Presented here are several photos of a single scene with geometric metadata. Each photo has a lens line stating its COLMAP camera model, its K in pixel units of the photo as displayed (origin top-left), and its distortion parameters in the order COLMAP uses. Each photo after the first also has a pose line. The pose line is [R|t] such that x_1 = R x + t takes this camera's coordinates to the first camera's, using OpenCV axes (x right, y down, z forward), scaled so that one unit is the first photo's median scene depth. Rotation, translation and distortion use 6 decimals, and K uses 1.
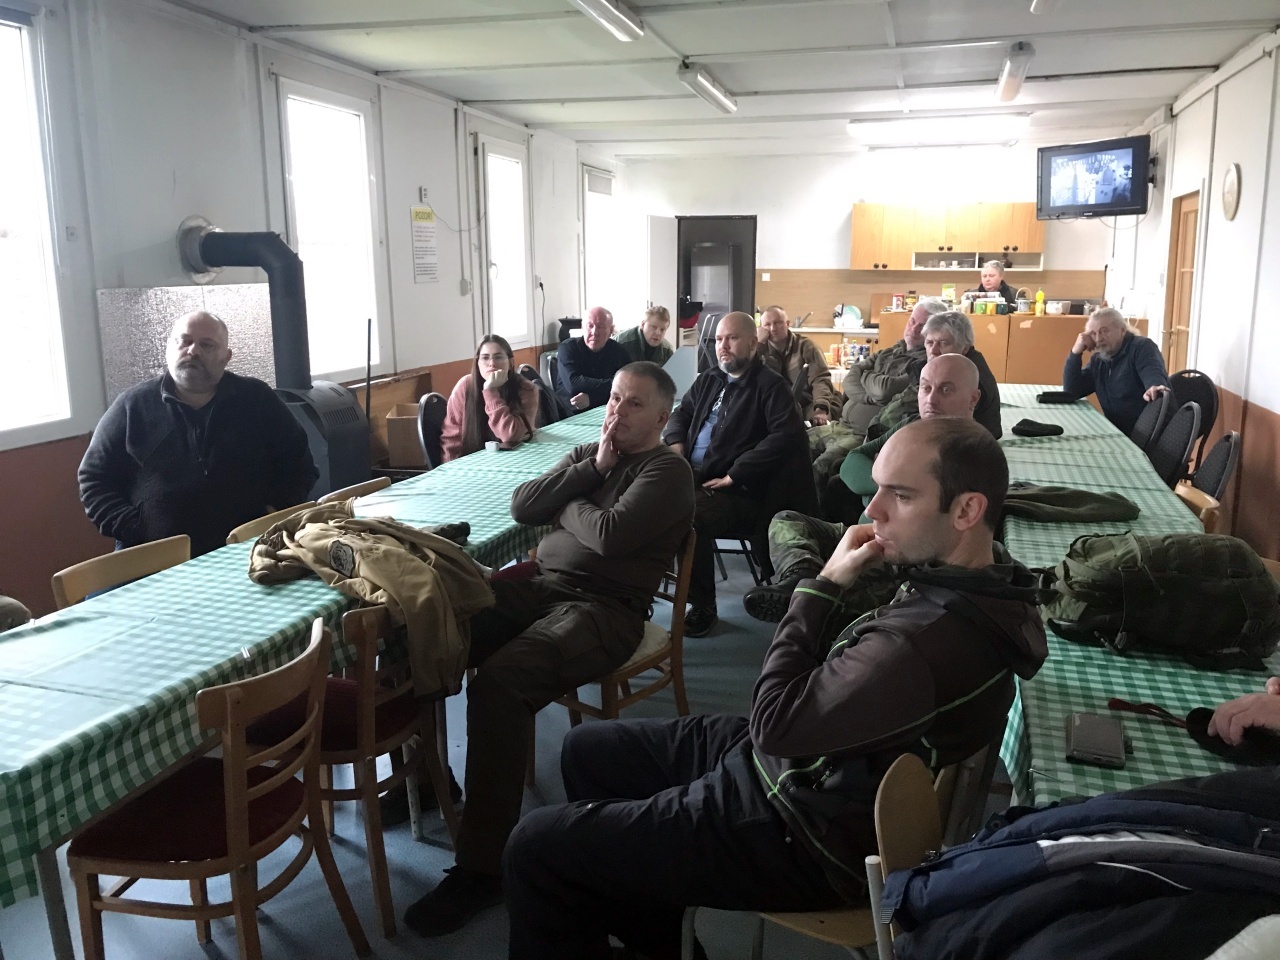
lens RADIAL K [[1037.4, 0, 640.0], [0, 1037.4, 480.0], [0, 0, 1]] dist [0.010522, -0.071018]
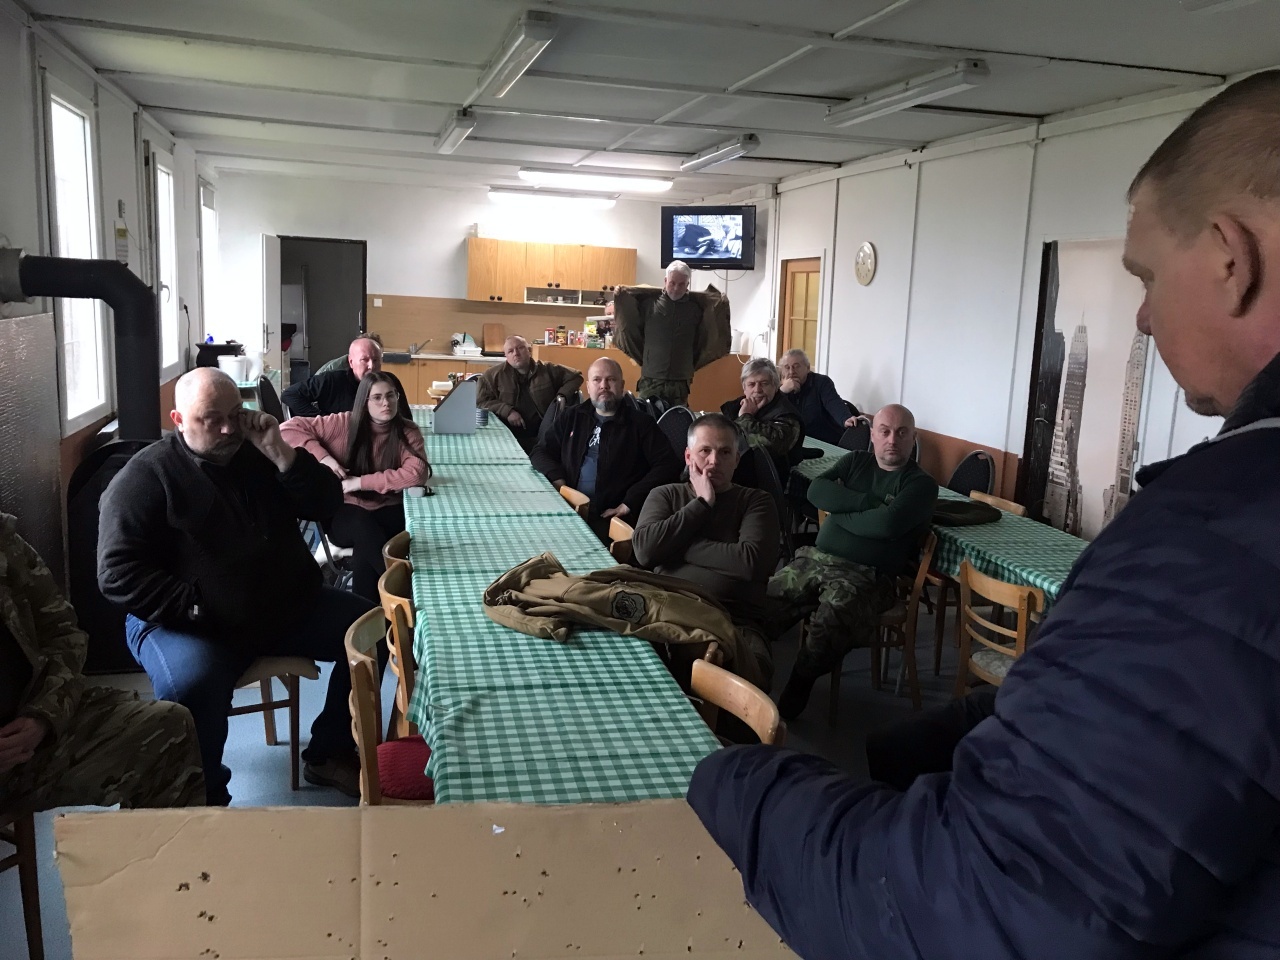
lens RADIAL K [[1037.4, 0, 640.0], [0, 1037.4, 480.0], [0, 0, 1]] dist [0.010522, -0.071018]
pose [[0.850755, -0.050697, 0.523112, -0.301652], [0.057026, 0.998365, 0.004012, -0.021841], [-0.522460, 0.026418, 0.852255, 0.024514]]
